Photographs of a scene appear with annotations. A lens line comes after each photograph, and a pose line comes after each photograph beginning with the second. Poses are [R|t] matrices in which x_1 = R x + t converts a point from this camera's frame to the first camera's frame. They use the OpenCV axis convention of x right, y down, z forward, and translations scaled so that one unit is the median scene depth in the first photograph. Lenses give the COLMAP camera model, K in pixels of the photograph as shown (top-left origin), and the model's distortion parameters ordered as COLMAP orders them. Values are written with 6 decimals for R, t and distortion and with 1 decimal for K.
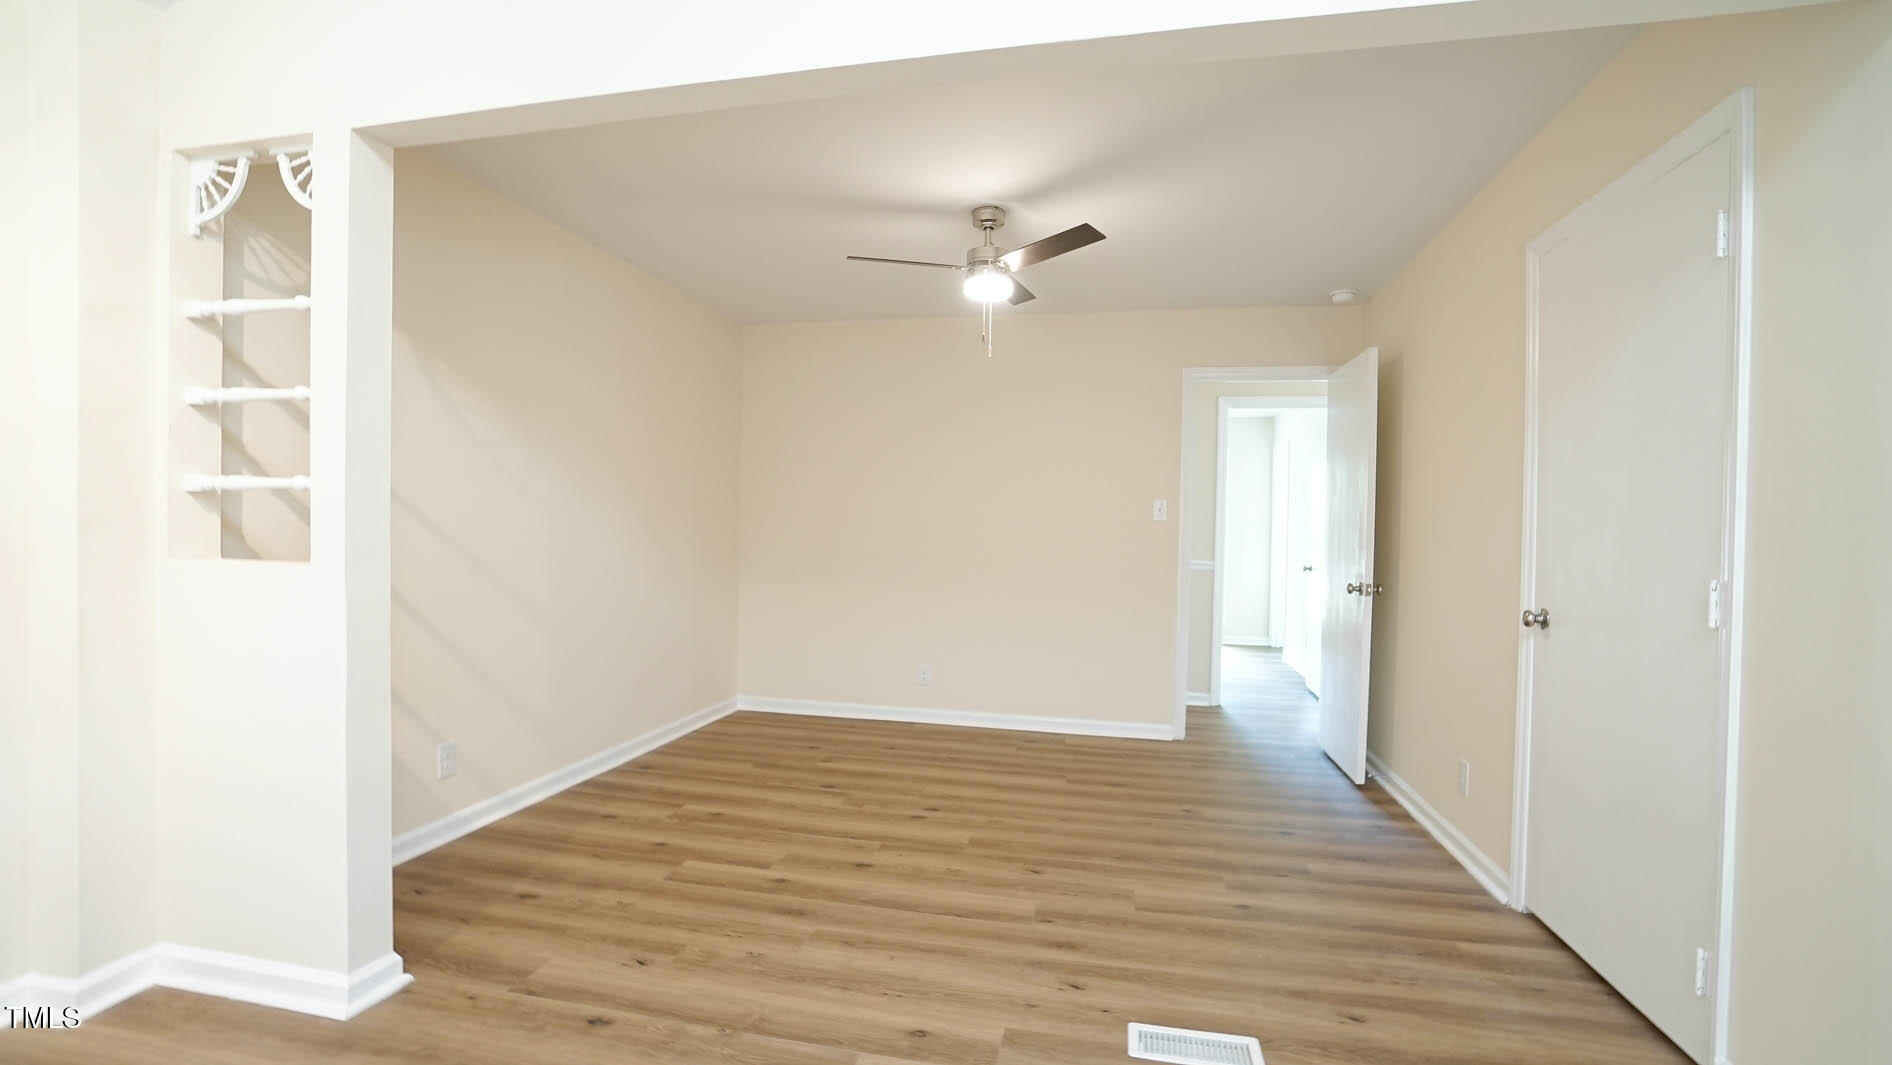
lens RADIAL K [[844.2, 0, 935.2], [0, 844.2, 539.2], [0, 0, 1]] dist [-0.064483, 0.023861]
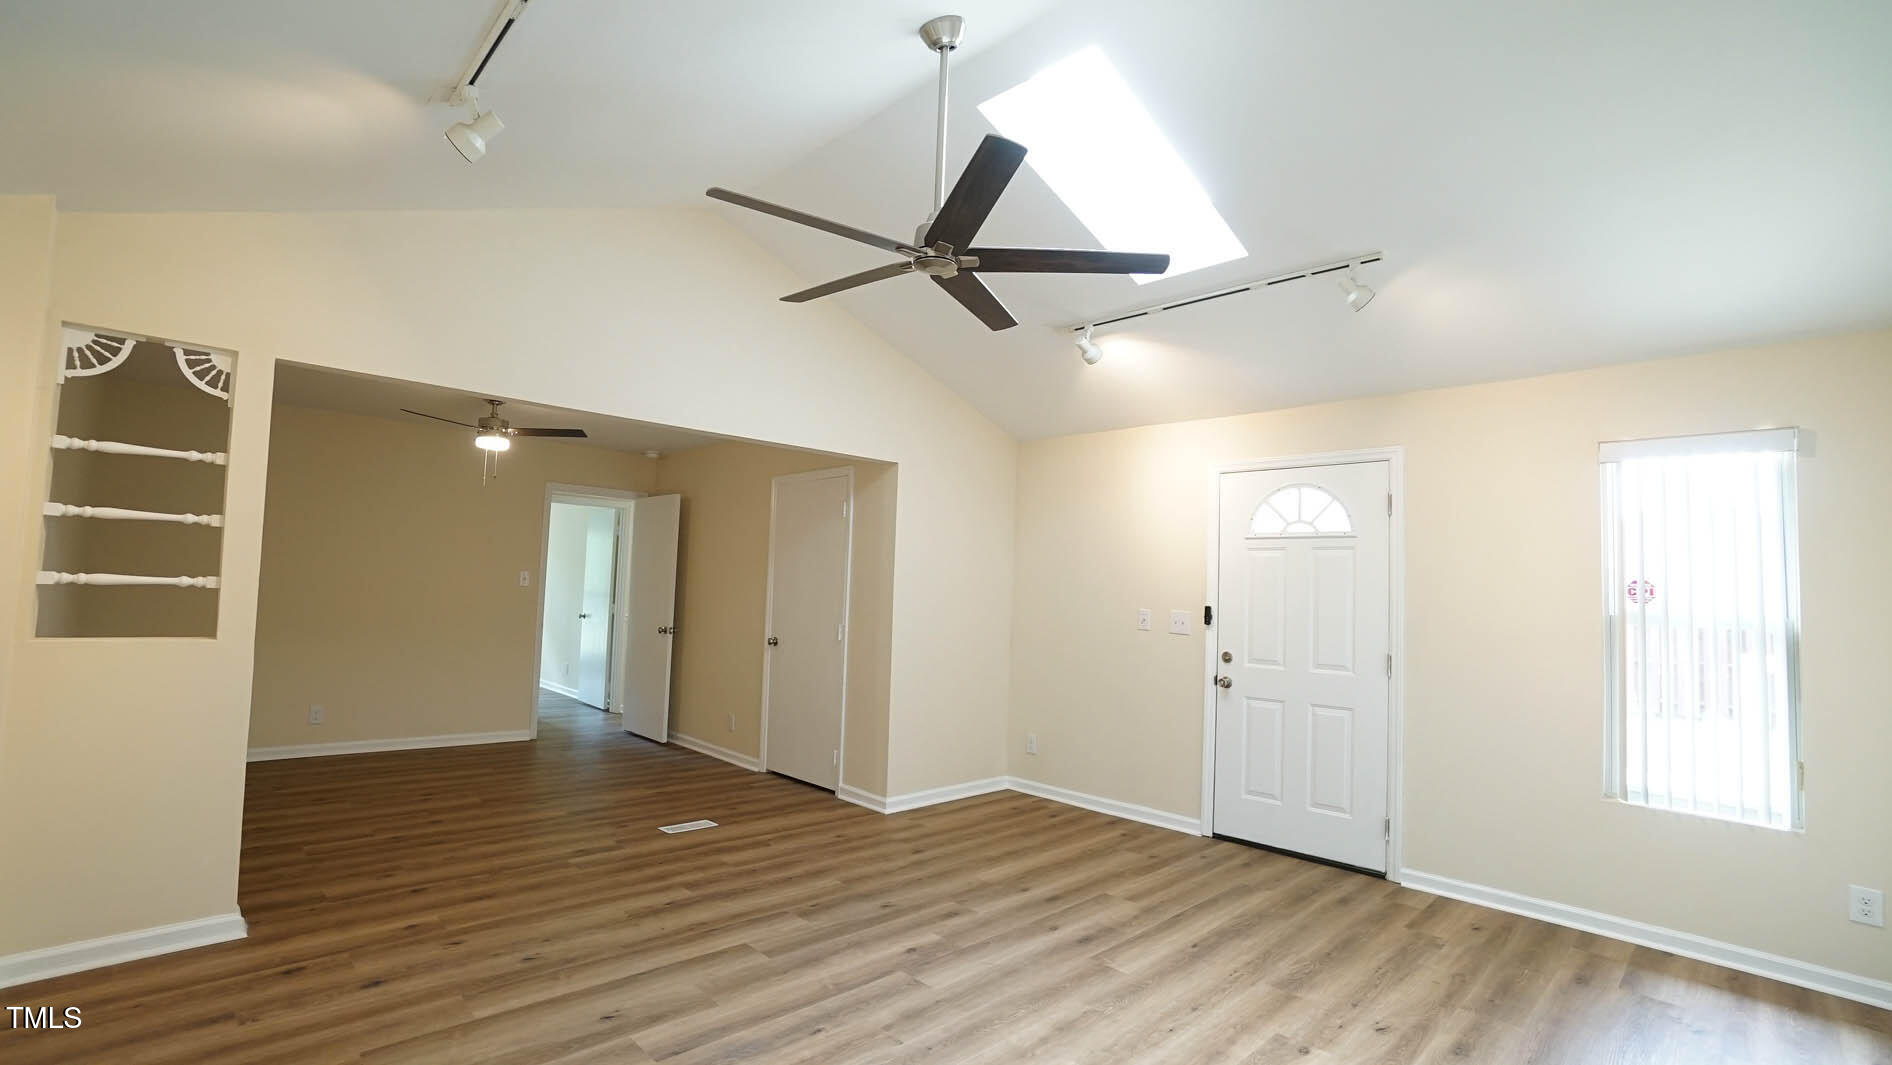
lens RADIAL K [[844.2, 0, 935.2], [0, 844.2, 539.2], [0, 0, 1]] dist [-0.064483, 0.023861]
pose [[0.558595, 0.054195, 0.827668, -1.093882], [-0.015873, 0.998379, -0.054660, -0.076524], [-0.829288, 0.017395, 0.558550, -0.785427]]
